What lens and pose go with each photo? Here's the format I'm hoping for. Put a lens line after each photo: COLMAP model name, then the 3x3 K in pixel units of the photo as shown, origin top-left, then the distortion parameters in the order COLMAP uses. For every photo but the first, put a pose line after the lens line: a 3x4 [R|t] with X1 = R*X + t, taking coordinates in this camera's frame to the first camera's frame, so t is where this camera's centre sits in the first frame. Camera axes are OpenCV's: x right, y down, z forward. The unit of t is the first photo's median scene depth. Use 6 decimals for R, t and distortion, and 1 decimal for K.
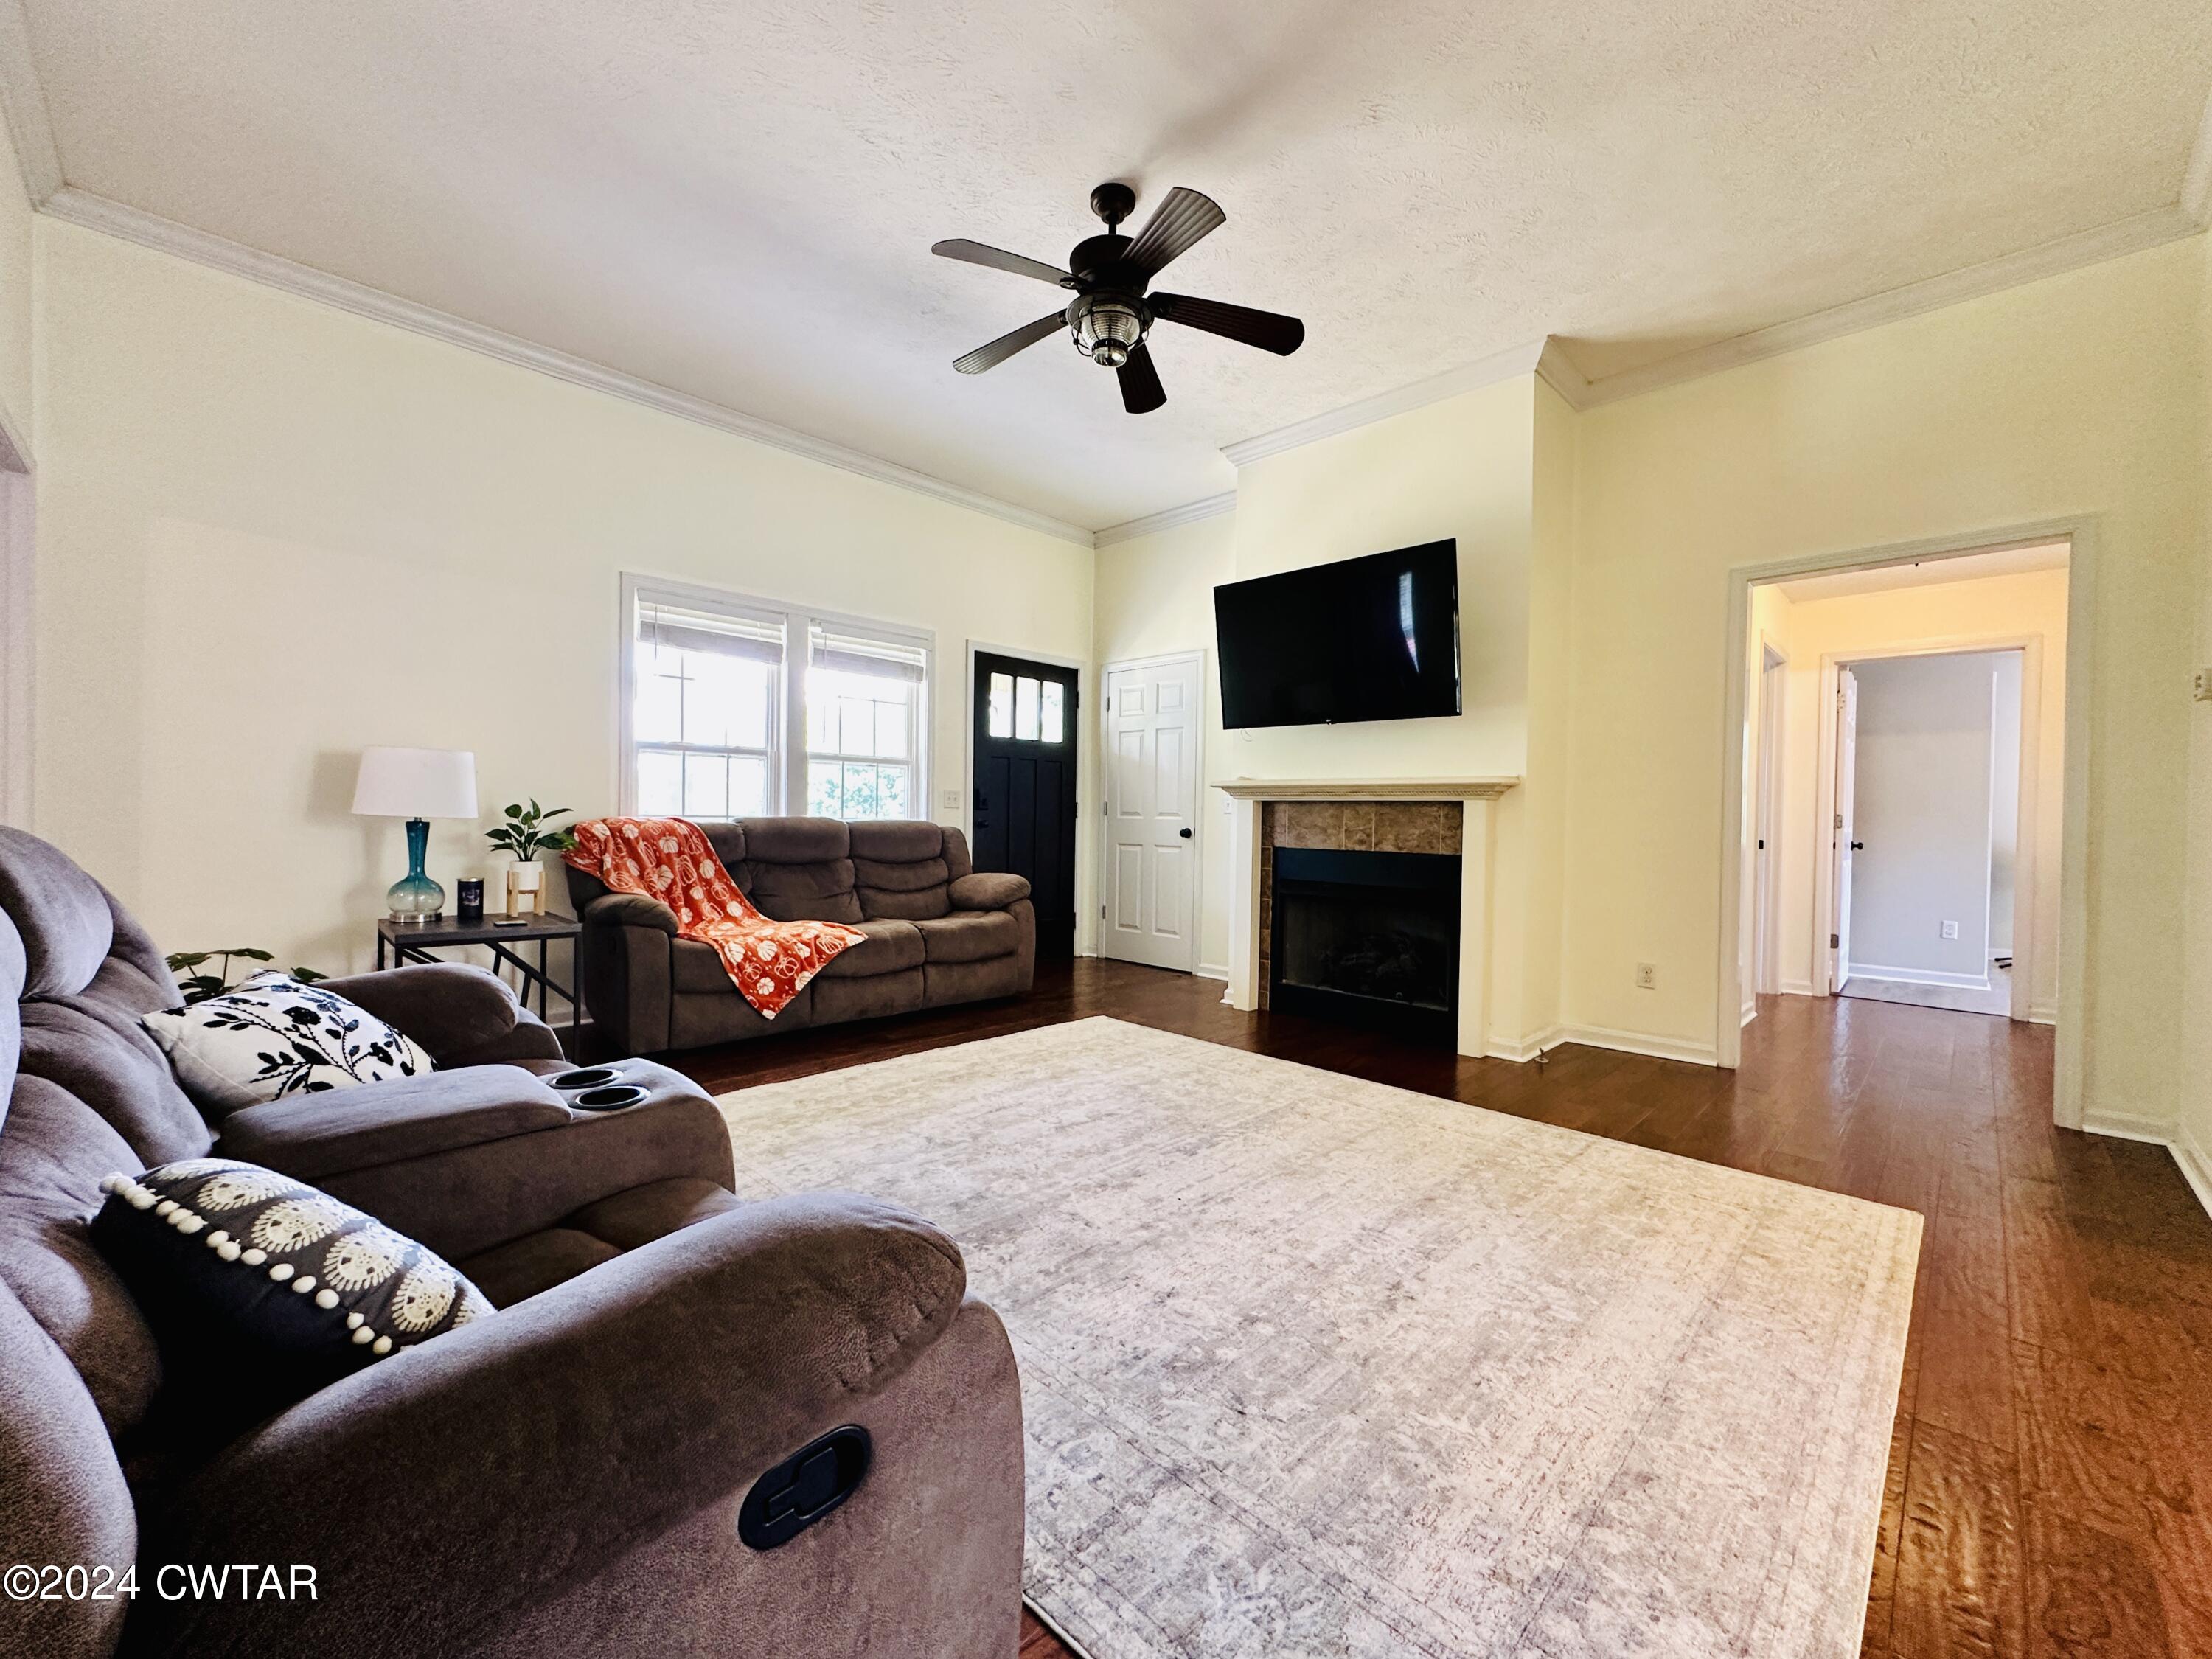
lens RADIAL K [[884.7, 0, 1106.6], [0, 884.7, 828.4], [0, 0, 1]] dist [-0.003577, 0.000727]
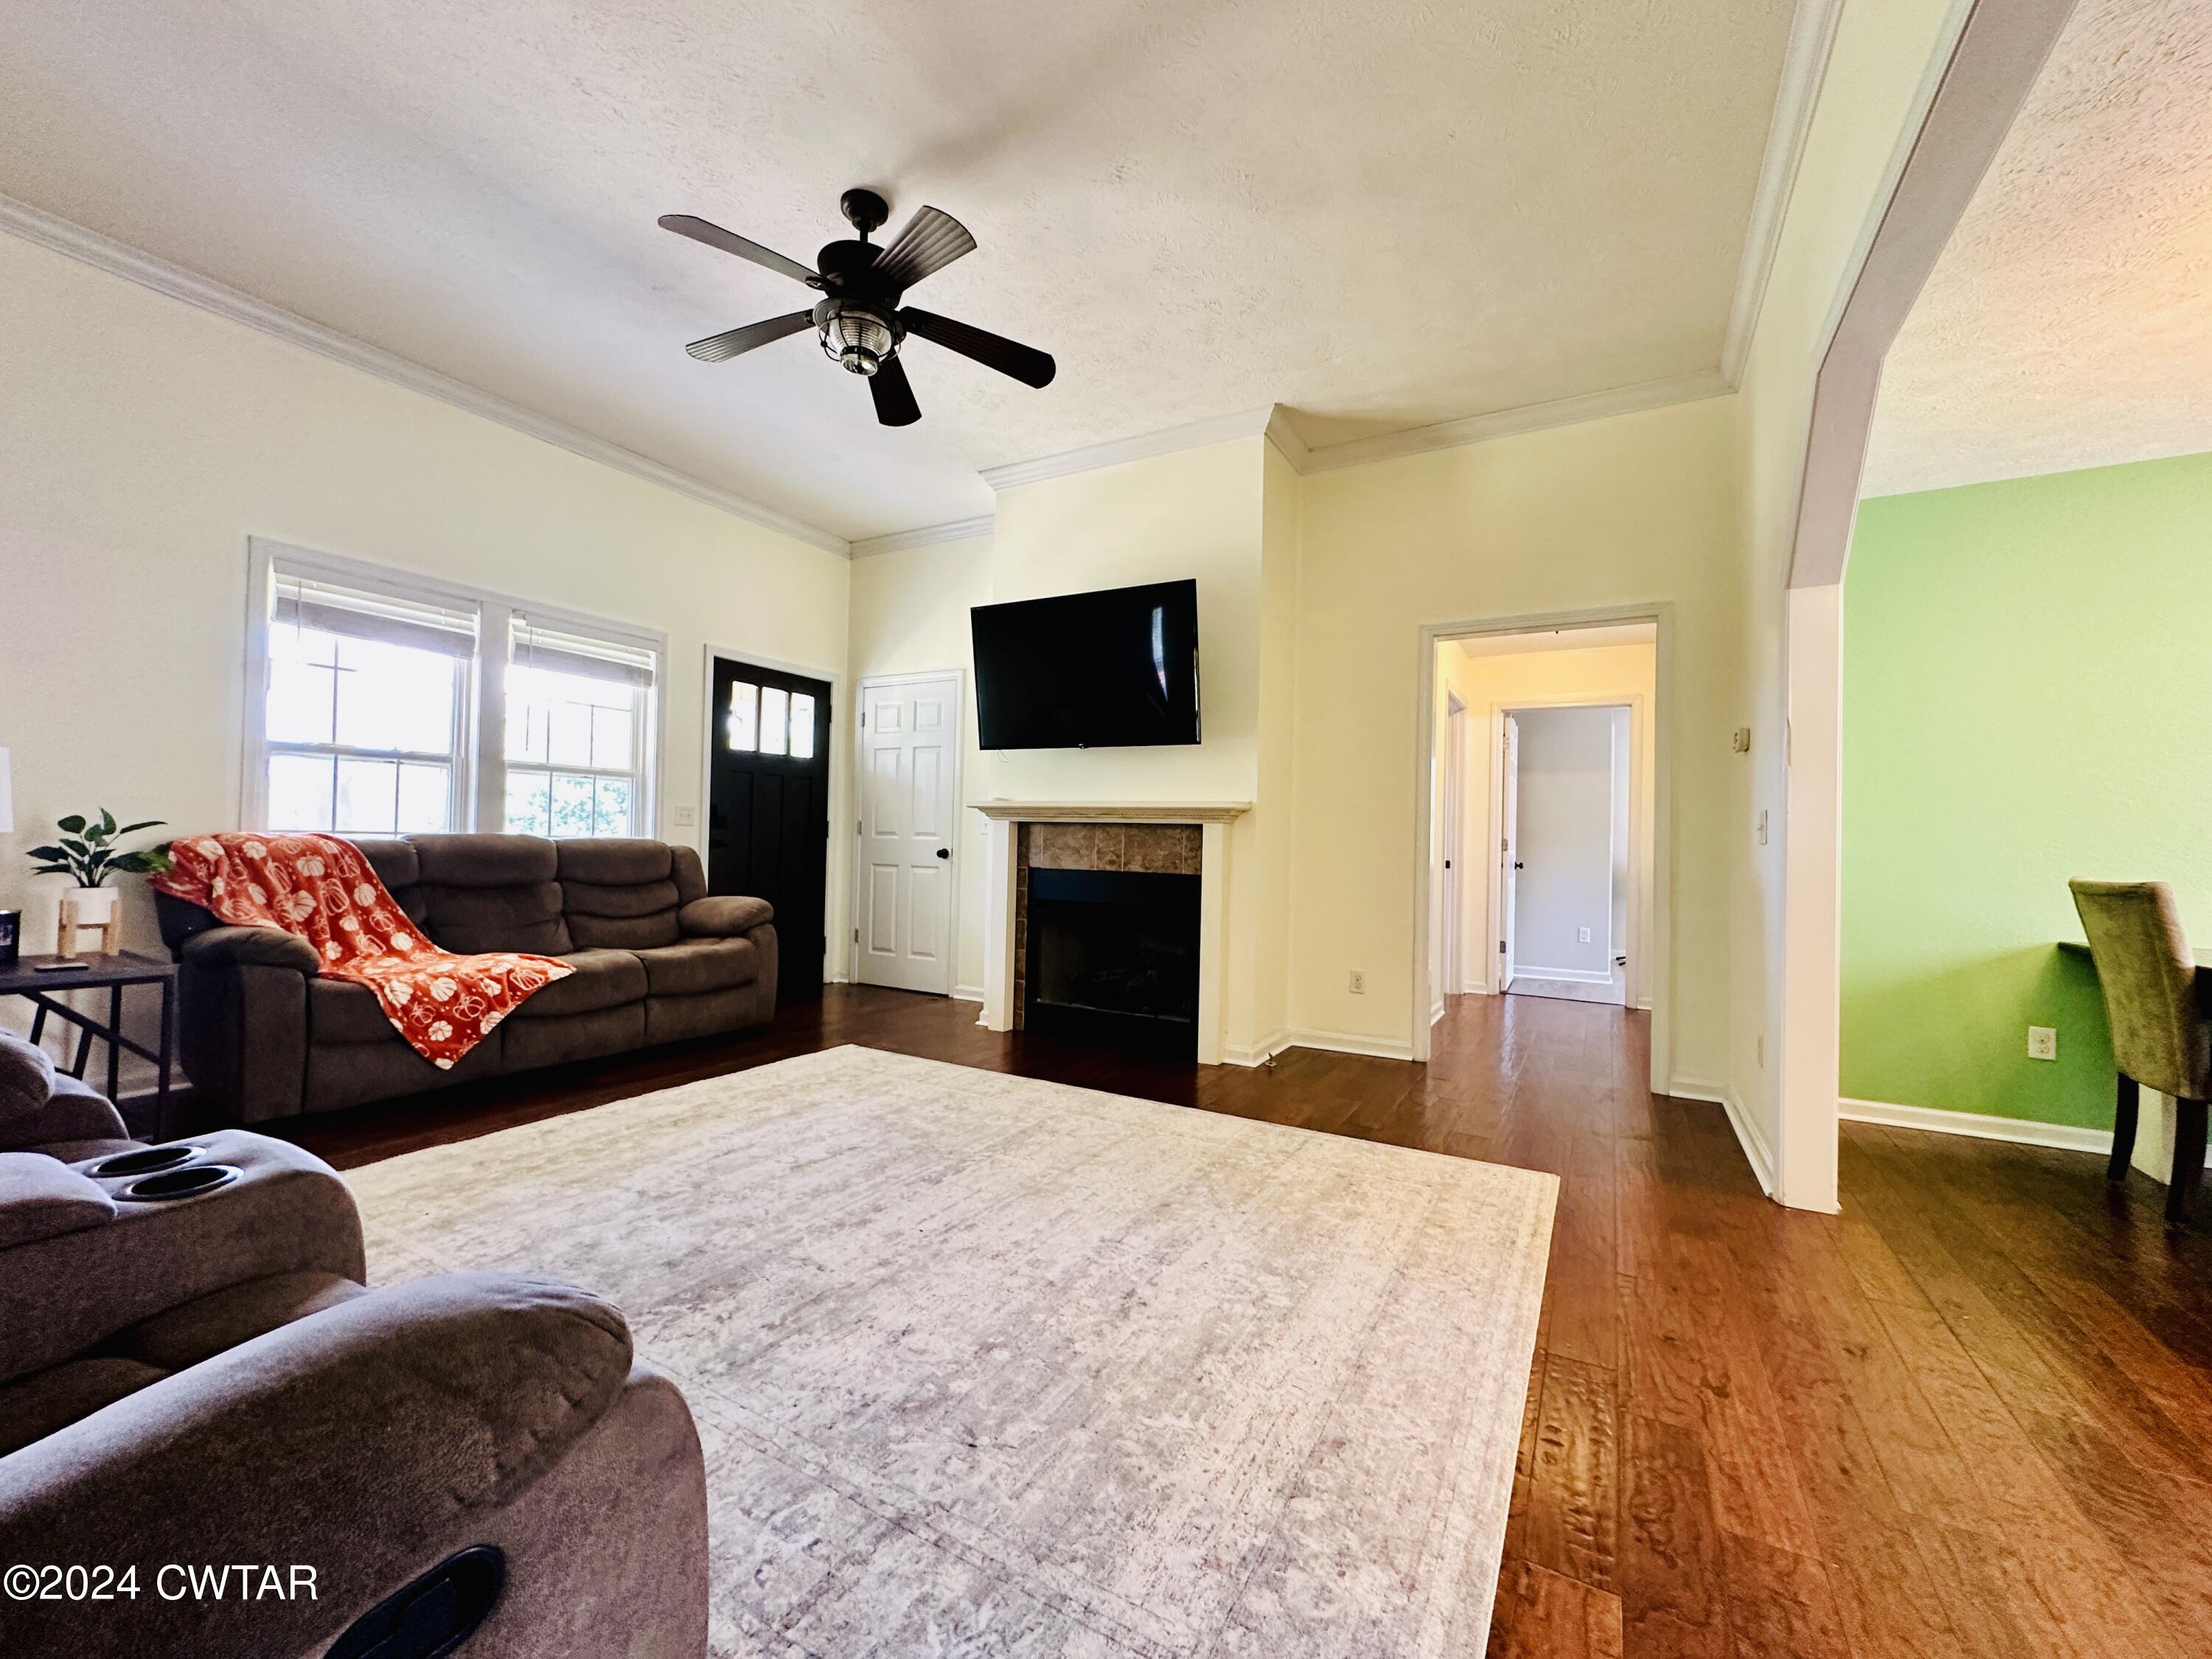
lens RADIAL K [[884.7, 0, 1107.5], [0, 884.7, 828.2], [0, 0, 1]] dist [-0.003577, 0.000727]
pose [[0.965309, 0.009584, 0.260935, 0.013722], [-0.003642, 0.999723, -0.023248, -0.000761], [-0.261086, 0.021492, 0.965076, -0.000372]]
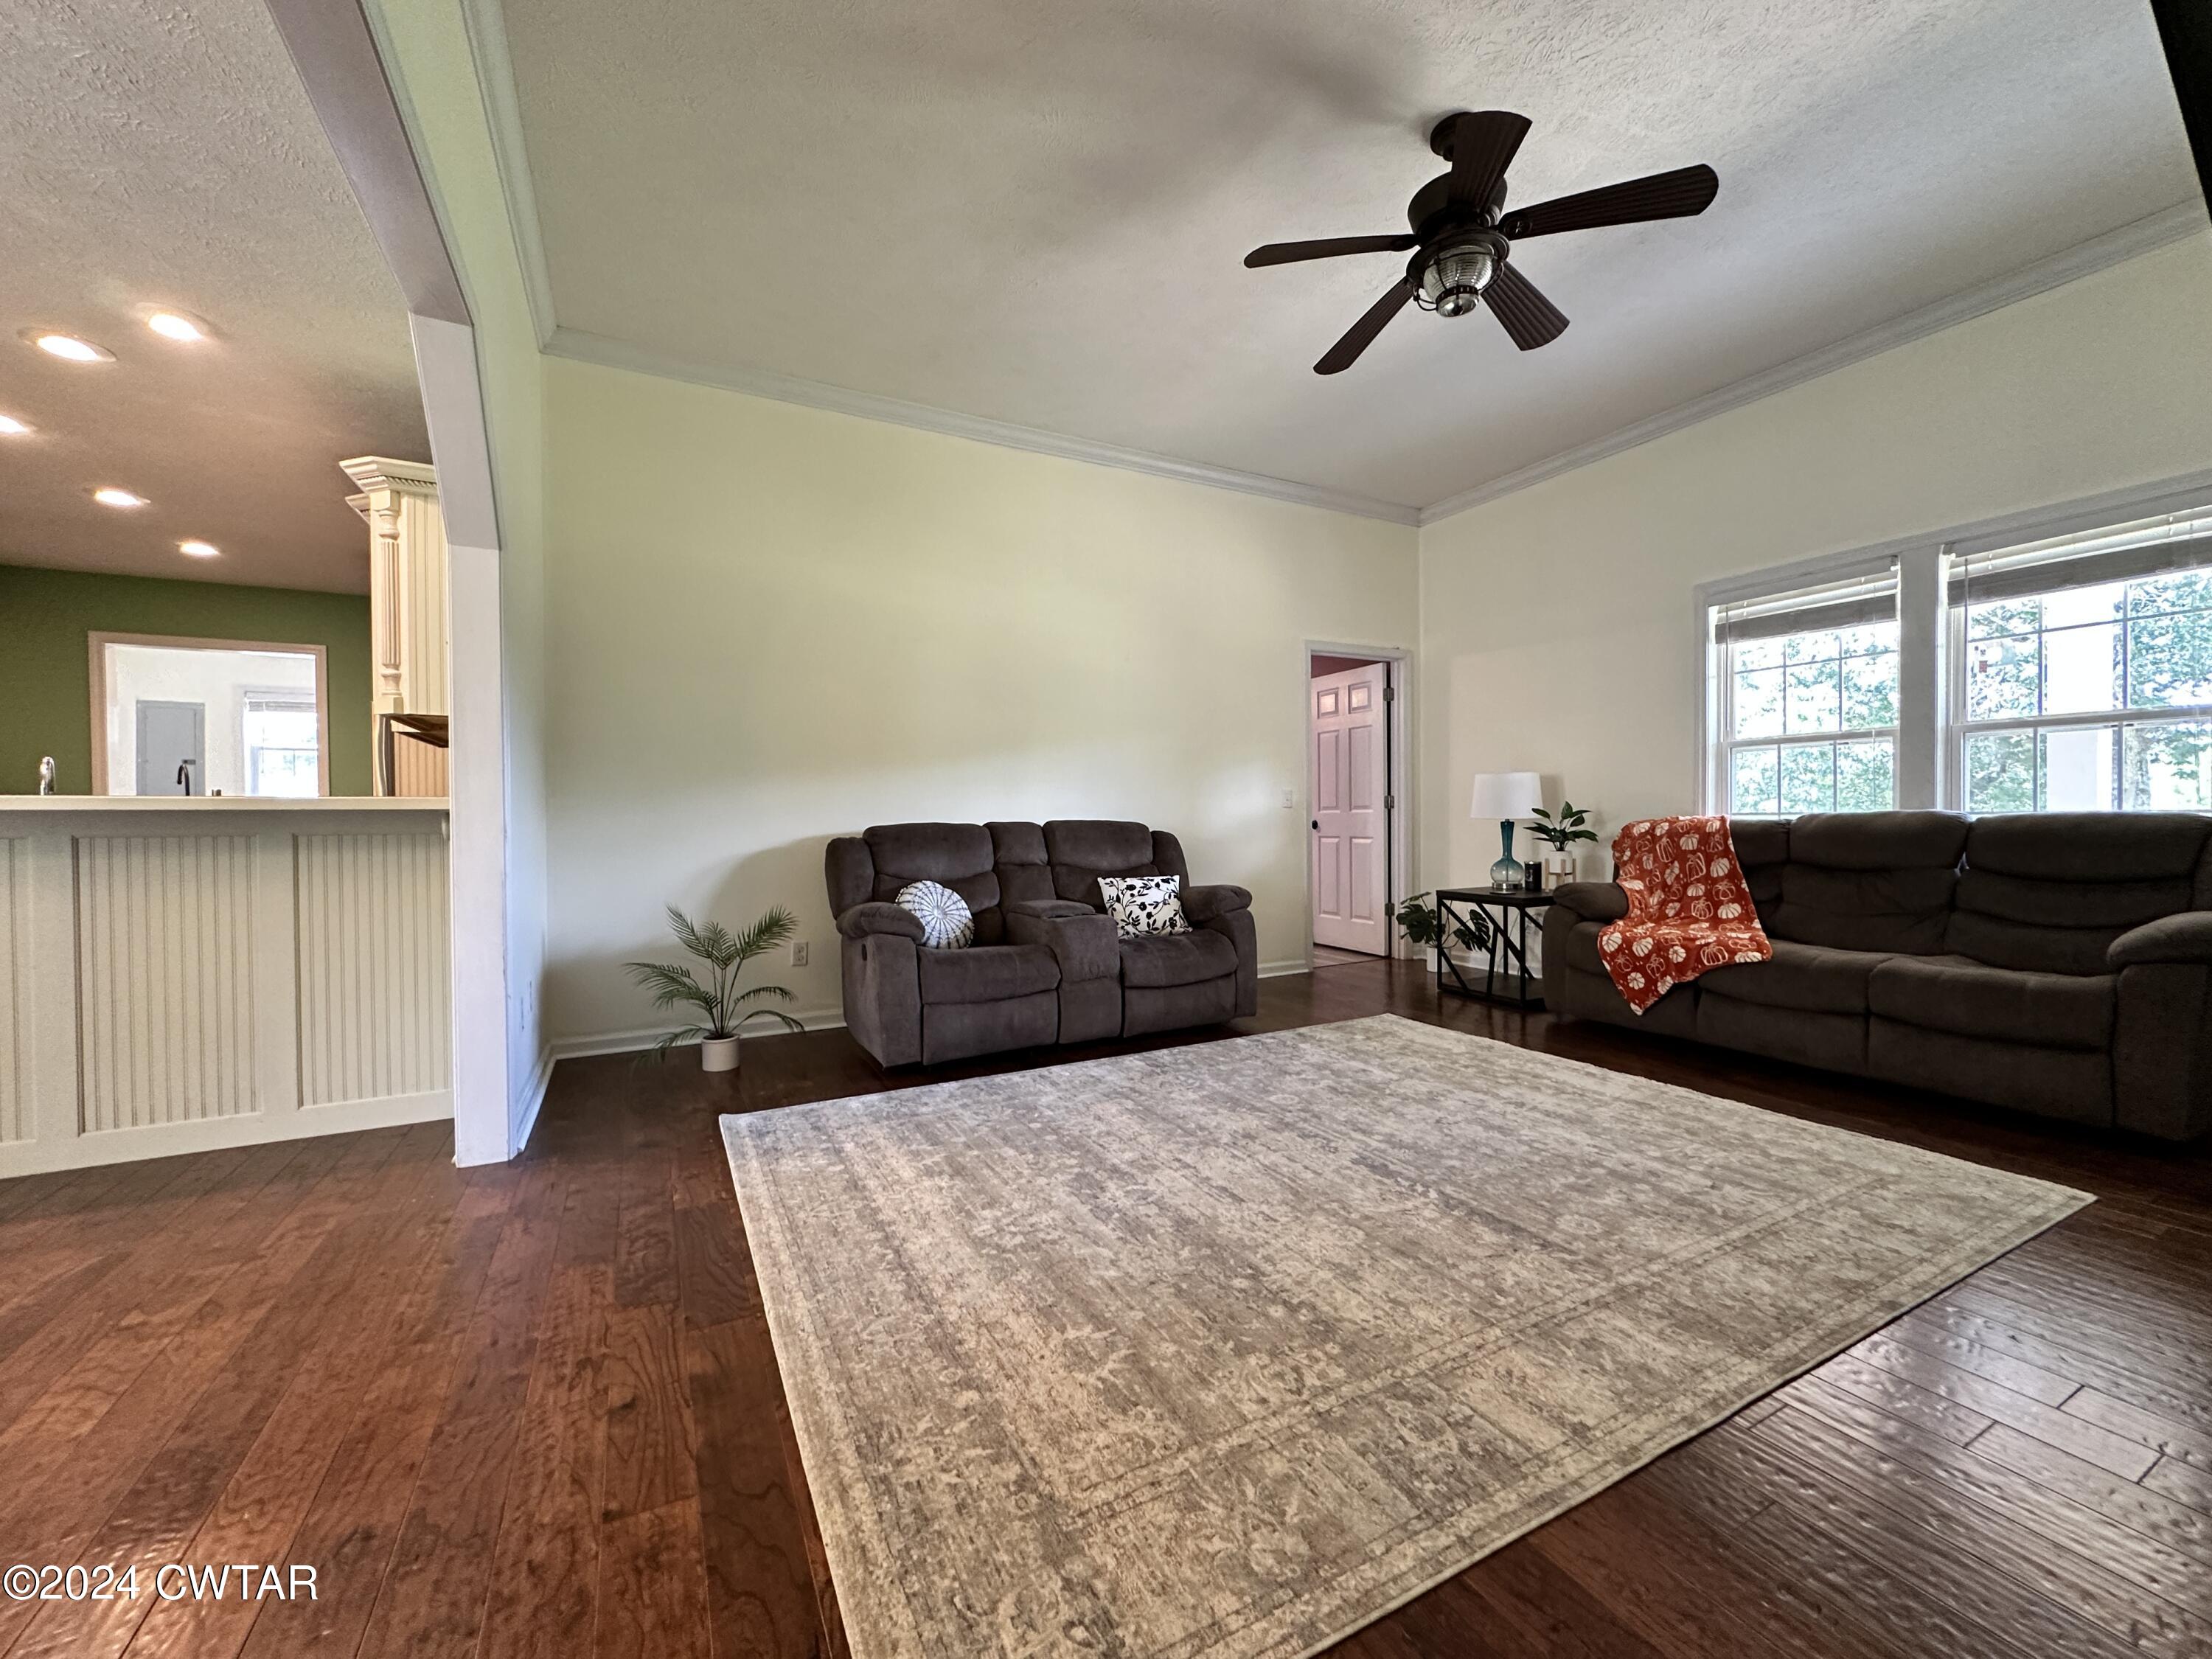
lens RADIAL K [[884.7, 0, 1108.8], [0, 884.7, 829.2], [0, 0, 1]] dist [-0.003577, 0.000727]
pose [[-0.301119, -0.000347, -0.953586, 0.758592], [-0.006064, 0.999980, 0.001551, 0.006220], [0.953567, 0.006249, -0.301115, 0.721311]]
